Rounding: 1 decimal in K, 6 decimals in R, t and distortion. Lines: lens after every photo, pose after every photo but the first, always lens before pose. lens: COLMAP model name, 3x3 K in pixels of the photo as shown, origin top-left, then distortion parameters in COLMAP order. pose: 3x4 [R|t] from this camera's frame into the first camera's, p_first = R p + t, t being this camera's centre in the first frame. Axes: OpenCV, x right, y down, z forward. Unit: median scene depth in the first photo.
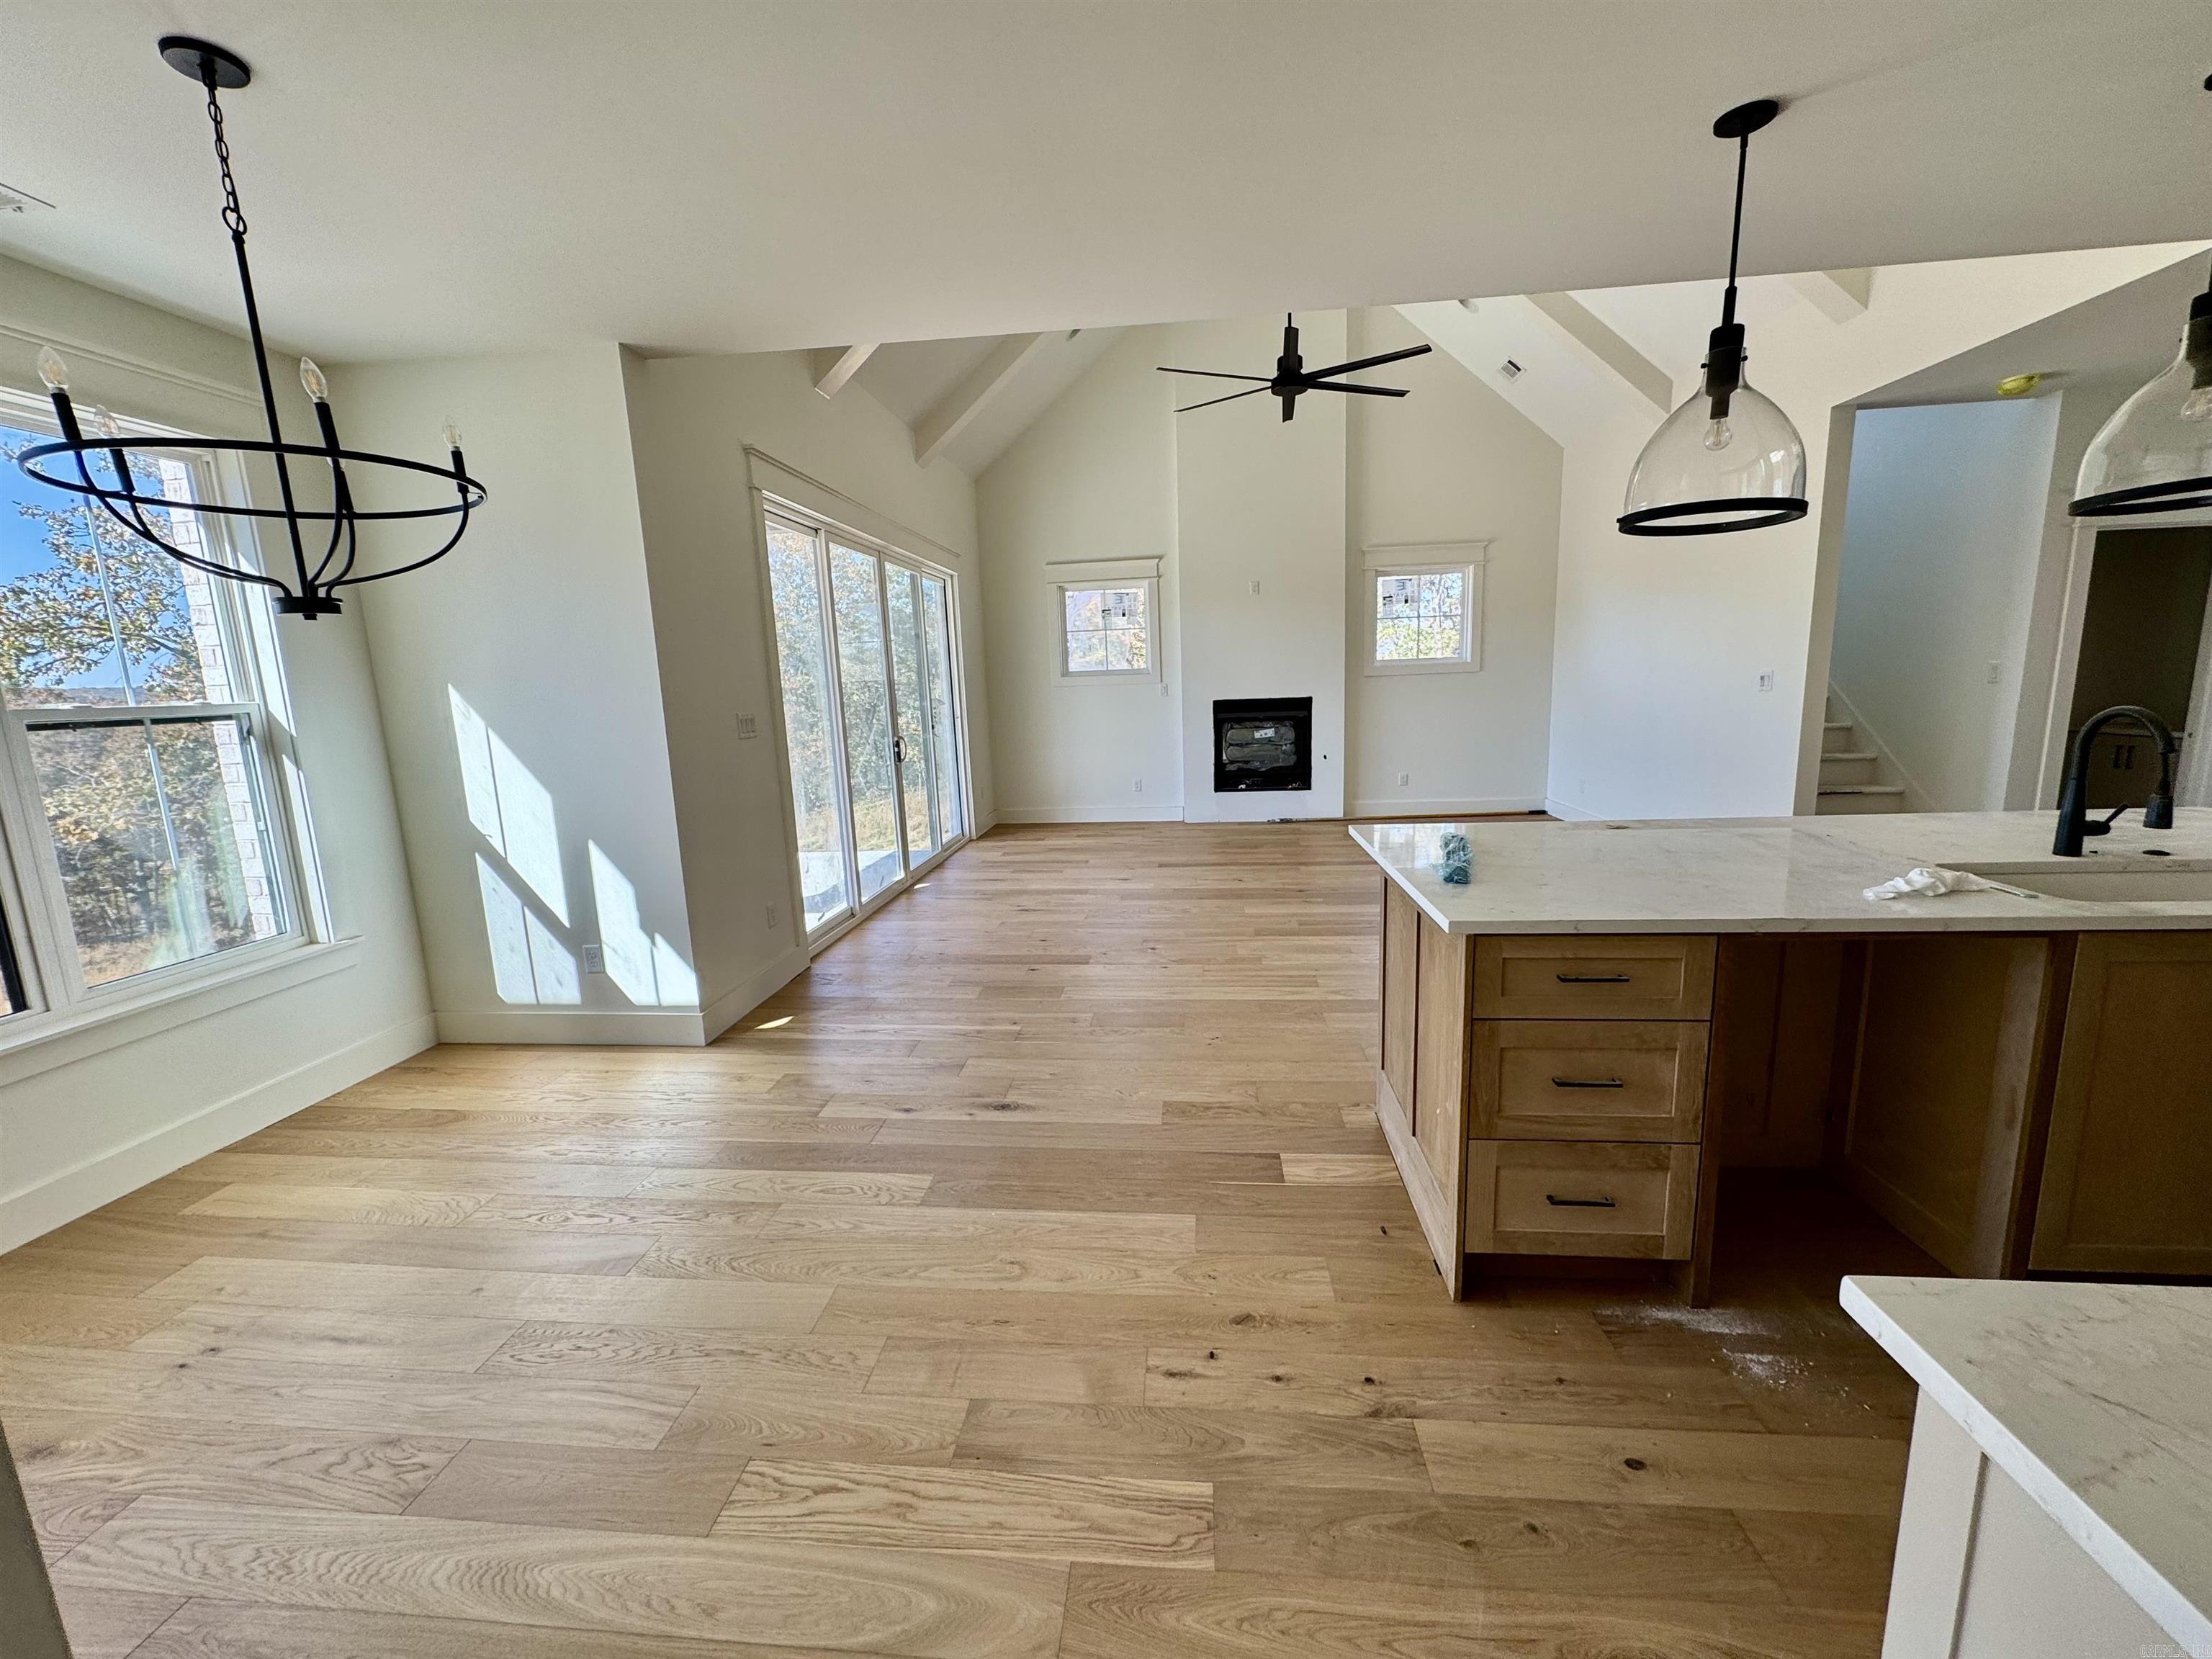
lens RADIAL K [[885.5, 0, 1110.3], [0, 885.5, 833.0], [0, 0, 1]] dist [-0.002585, 0.000542]
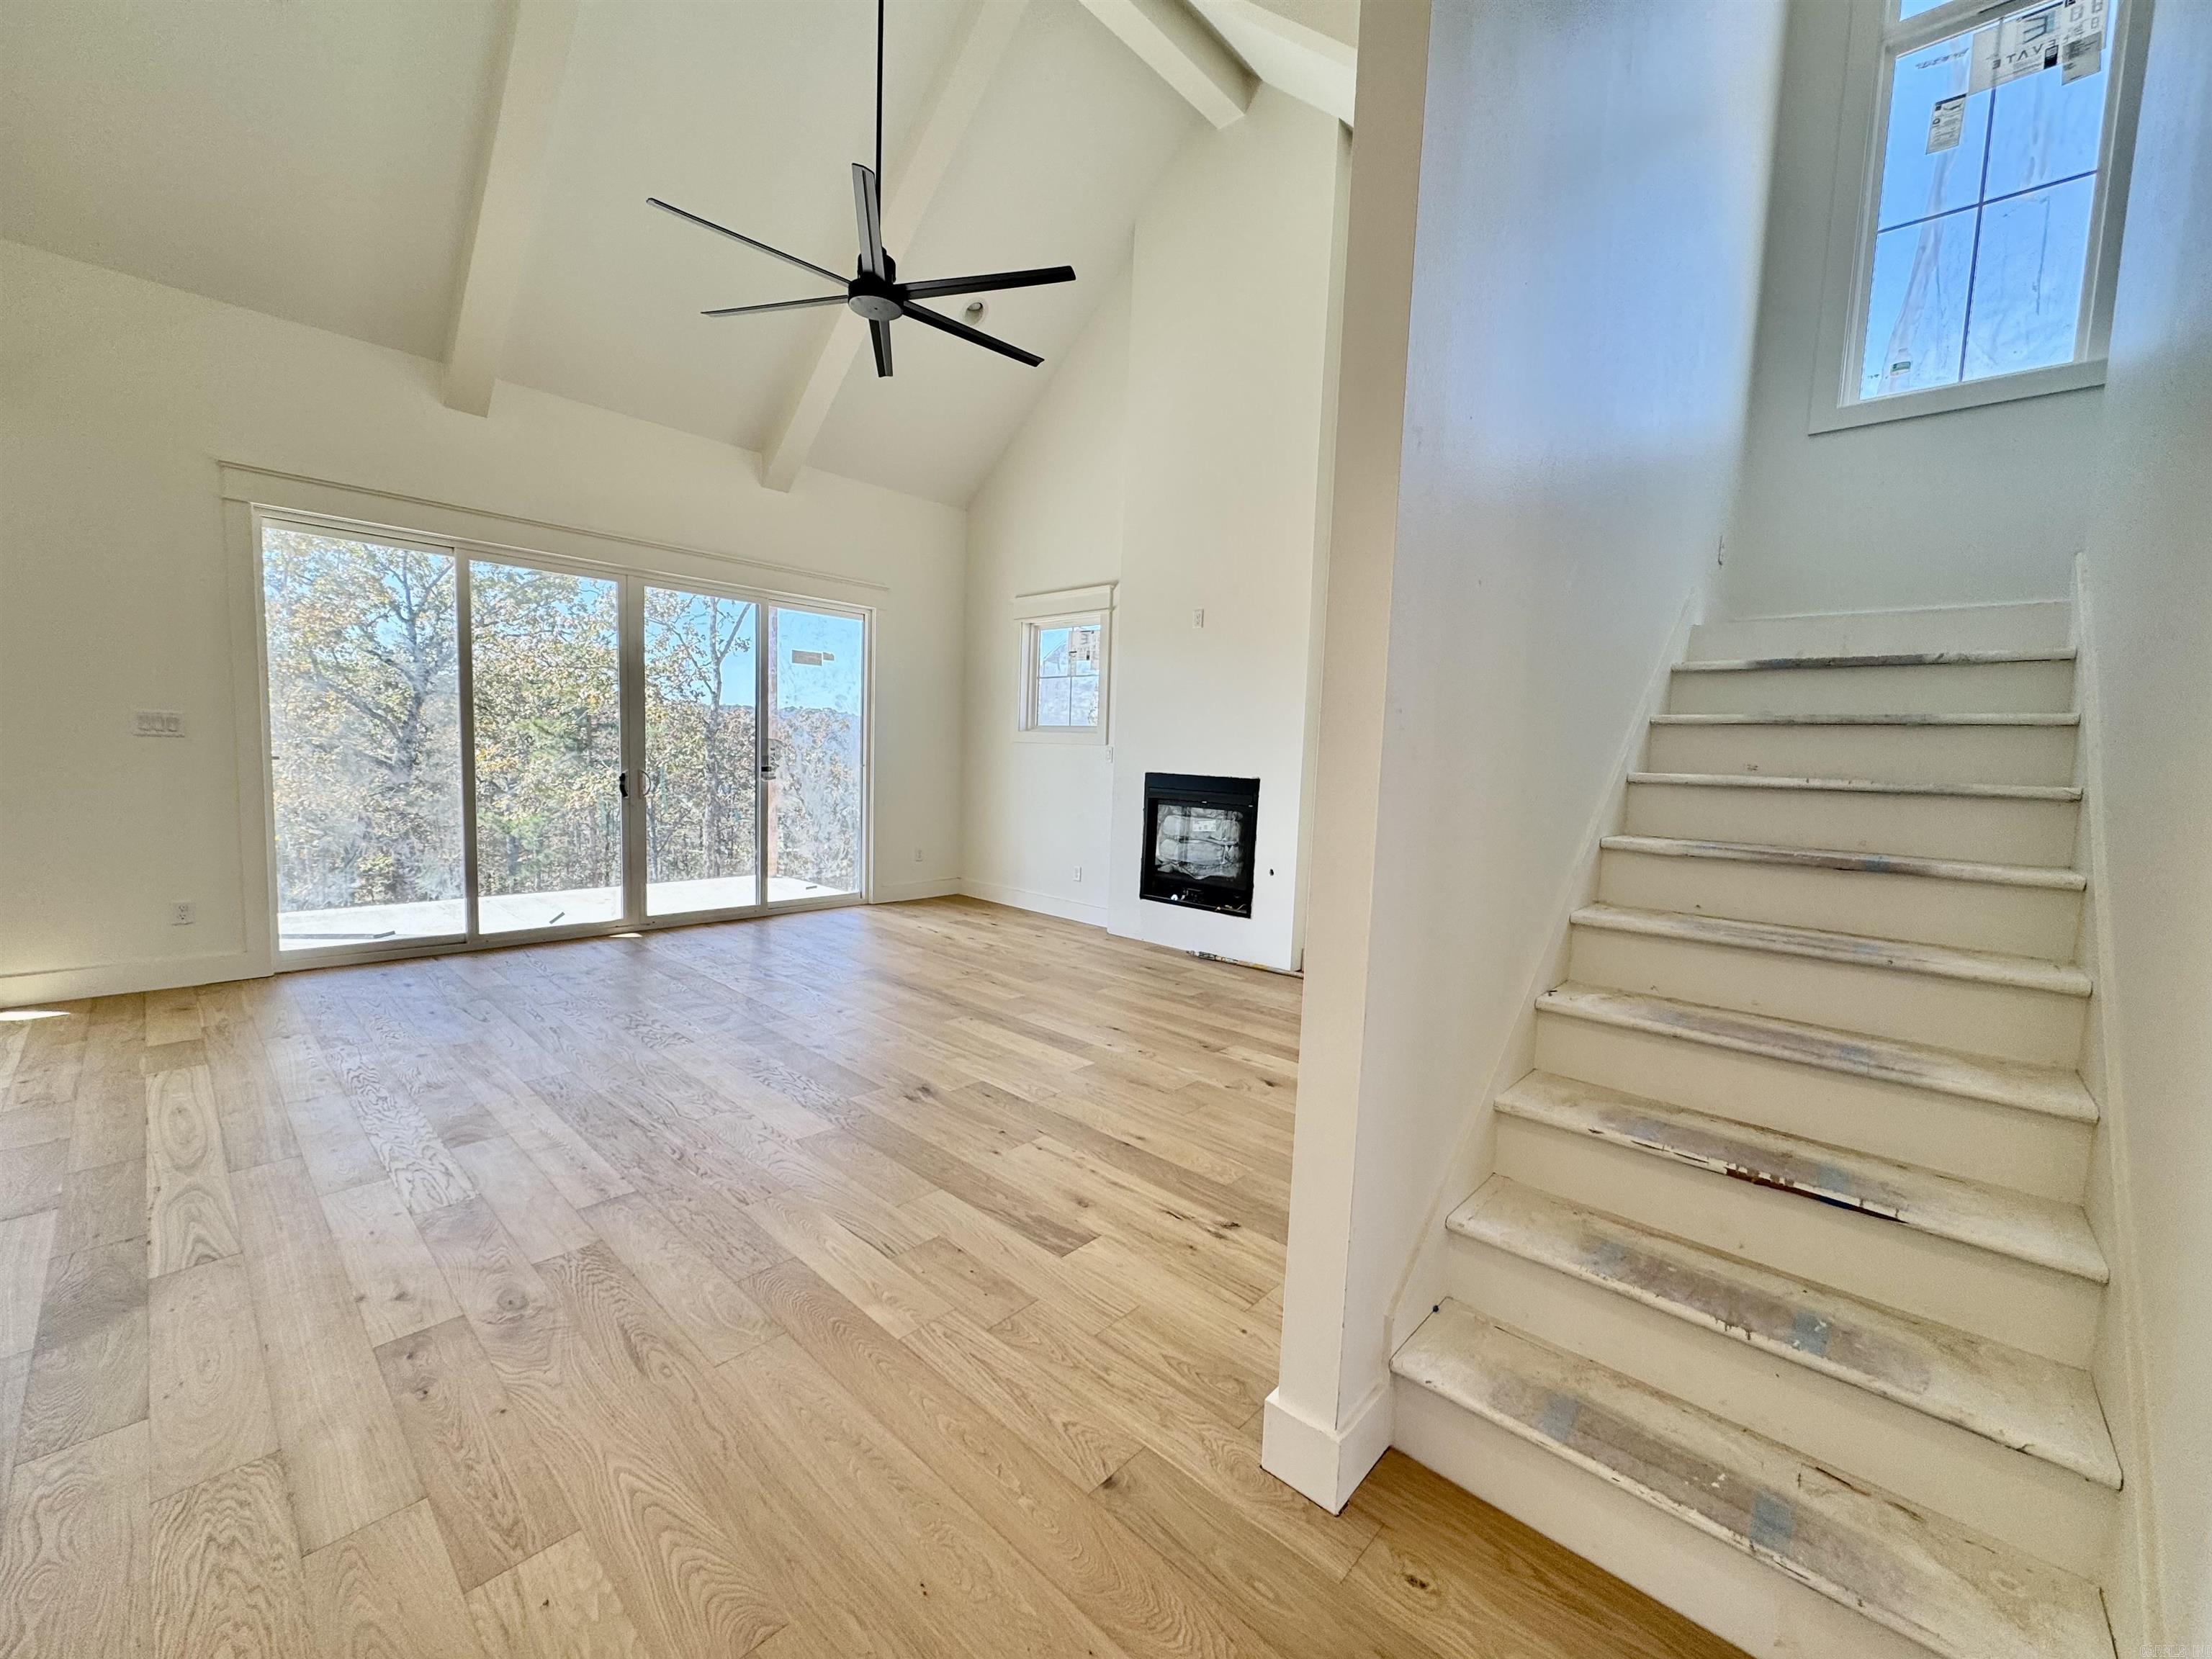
lens RADIAL K [[885.5, 0, 1120.9], [0, 885.5, 832.9], [0, 0, 1]] dist [-0.002585, 0.000542]
pose [[0.794883, 0.119538, -0.594872, 0.533610], [-0.169503, 0.985116, -0.028537, -0.076342], [0.582607, 0.123516, 0.803314, 0.408924]]
